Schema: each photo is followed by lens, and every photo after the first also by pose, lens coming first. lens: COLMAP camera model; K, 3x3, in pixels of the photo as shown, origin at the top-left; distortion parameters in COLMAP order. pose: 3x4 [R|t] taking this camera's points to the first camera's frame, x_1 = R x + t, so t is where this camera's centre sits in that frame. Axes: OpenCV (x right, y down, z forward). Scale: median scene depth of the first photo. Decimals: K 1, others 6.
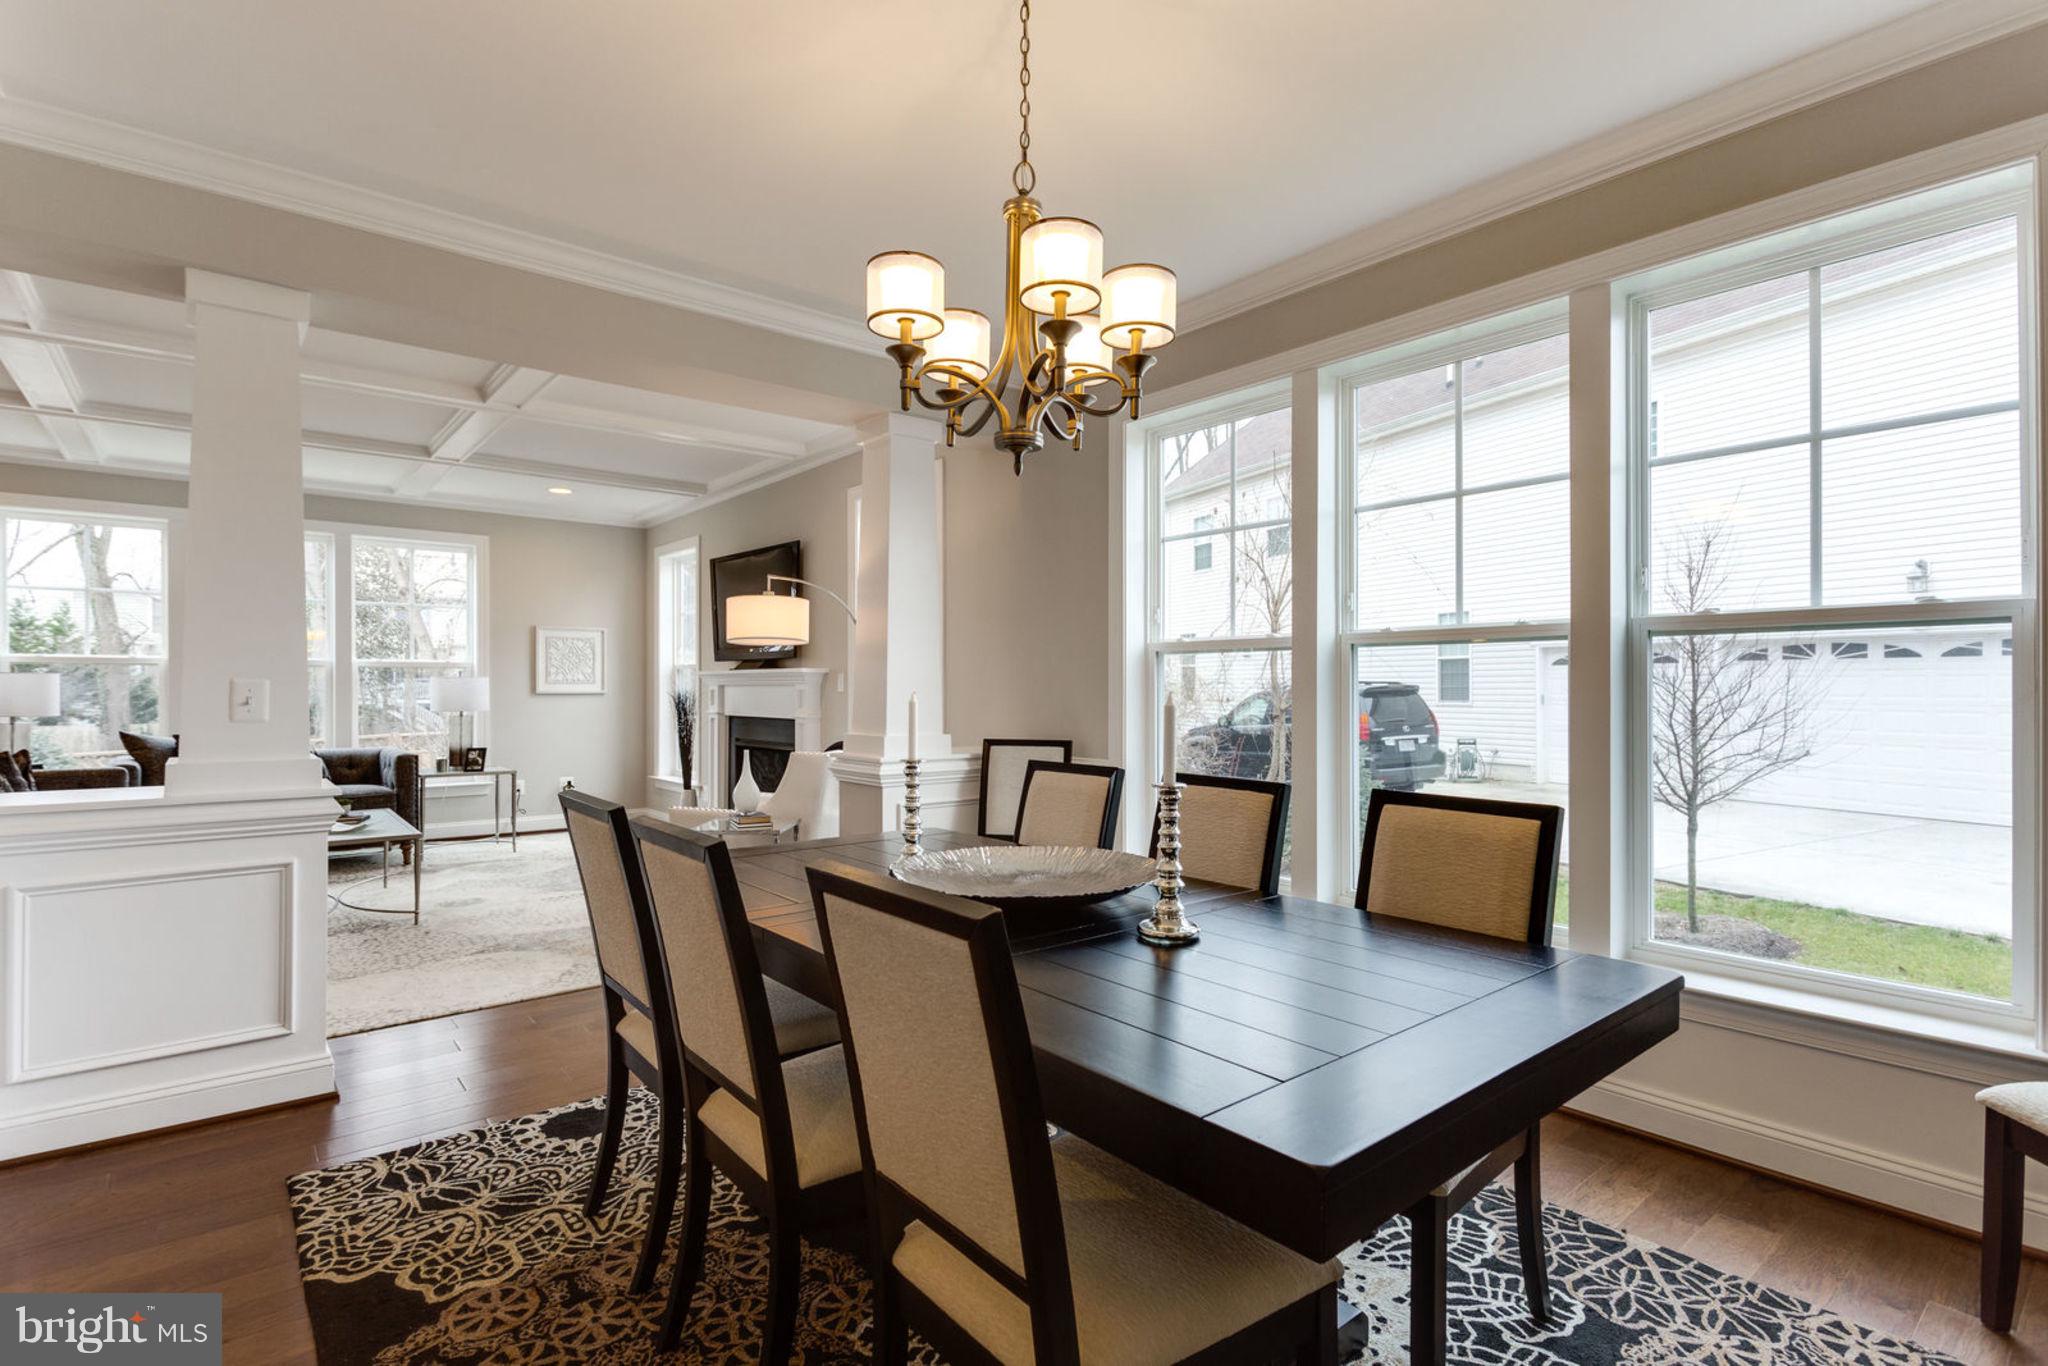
lens RADIAL K [[986.1, 0, 1021.1], [0, 986.1, 681.6], [0, 0, 1]] dist [0.000213, -0.001029]
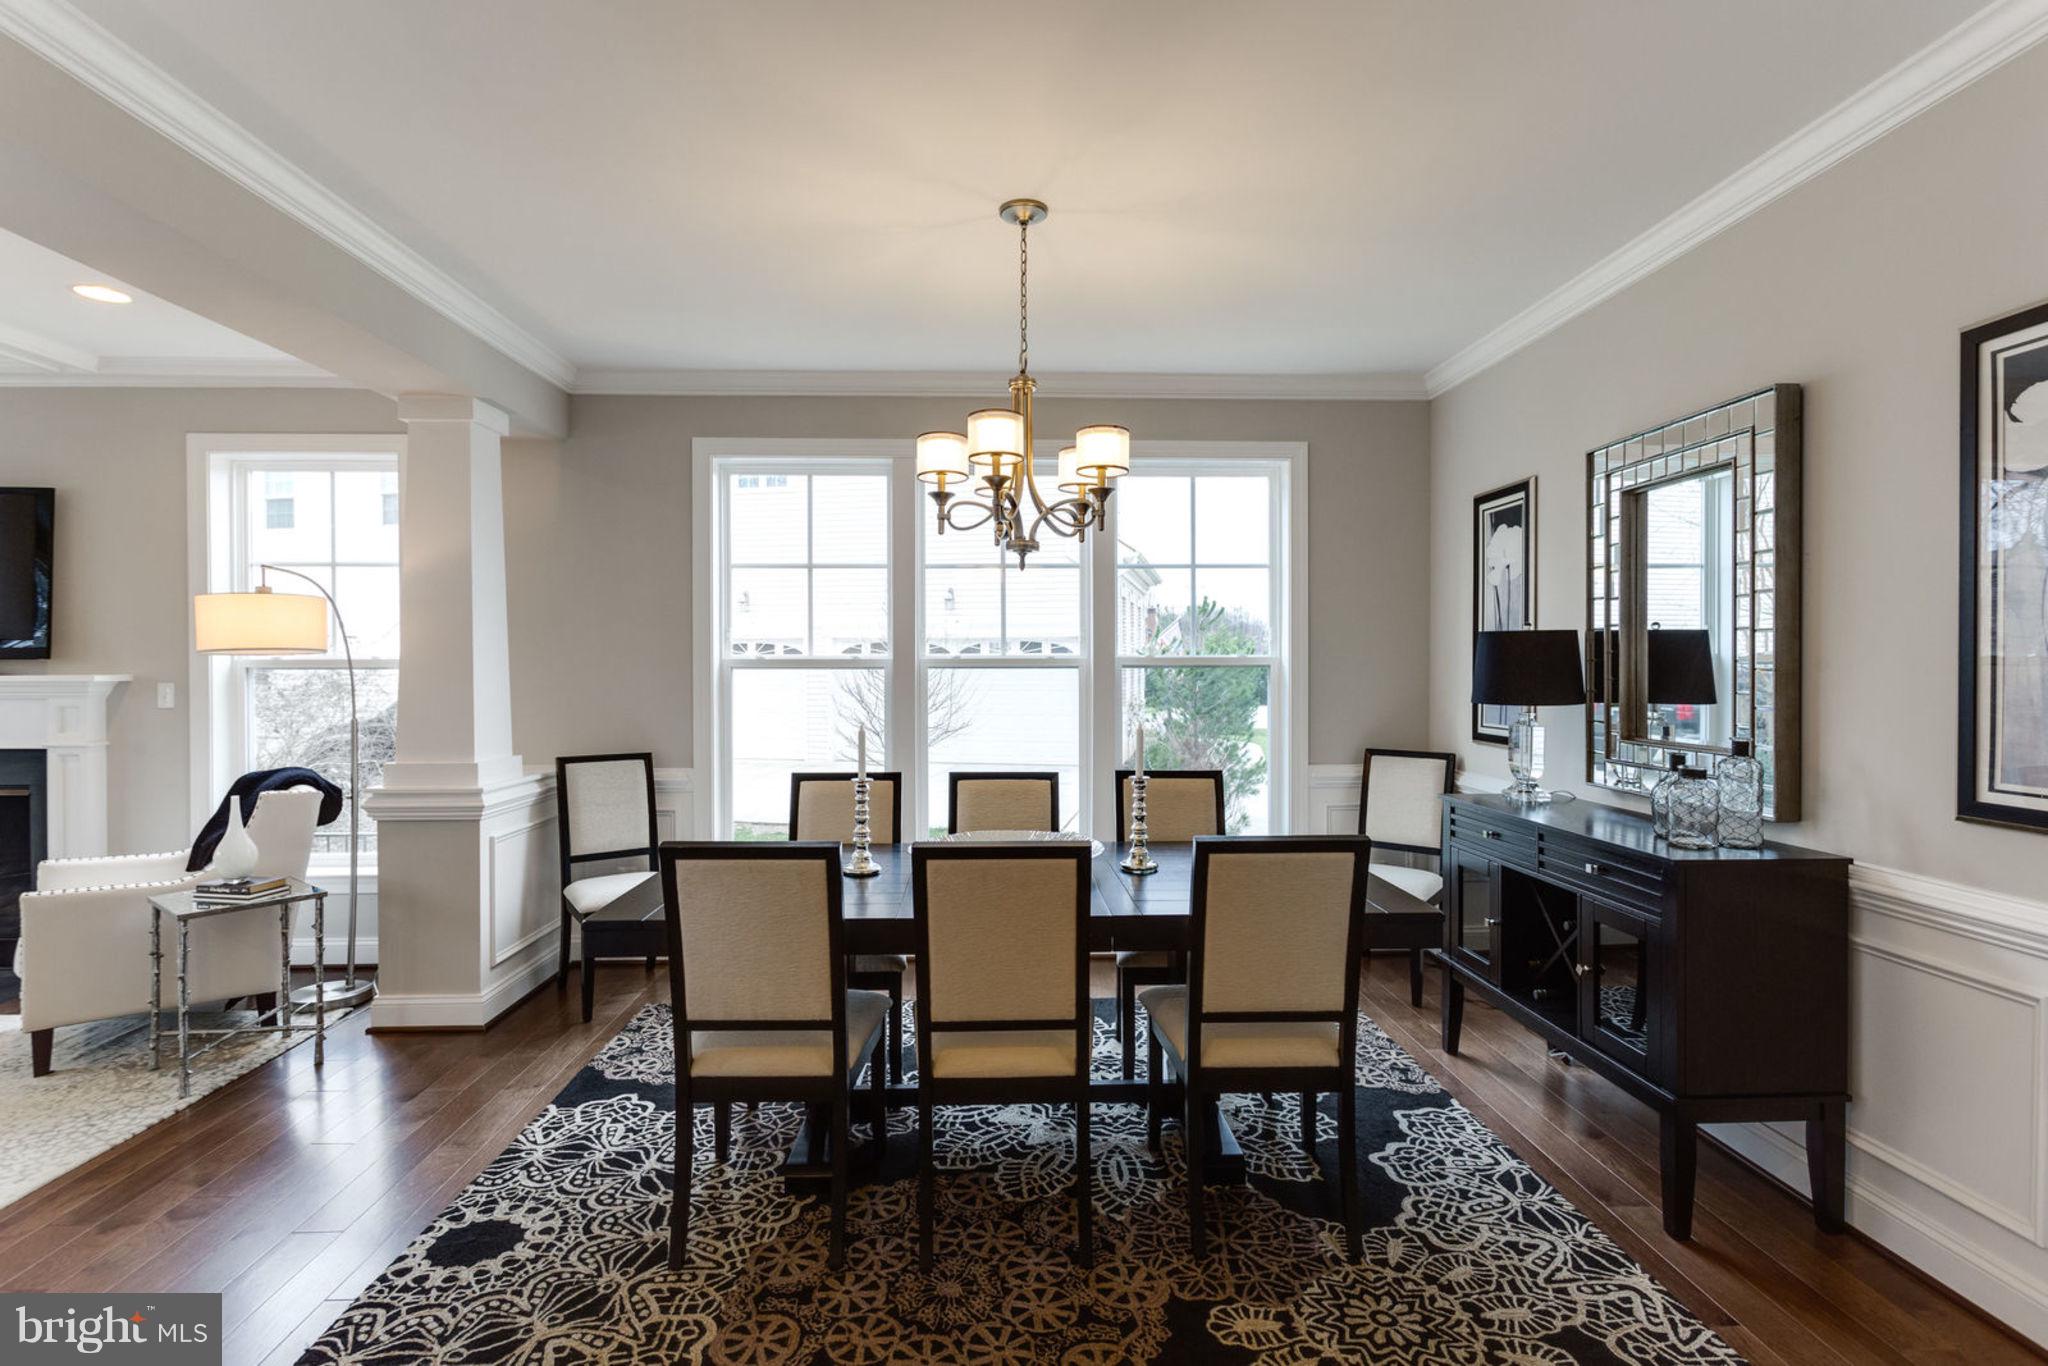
lens RADIAL K [[986.1, 0, 1024.3], [0, 986.1, 685.3], [0, 0, 1]] dist [0.000213, -0.001029]
pose [[0.598846, -0.017592, 0.800671, -0.882294], [-0.003722, 0.999687, 0.024748, -0.061402], [-0.800855, -0.017800, 0.598593, 0.120159]]
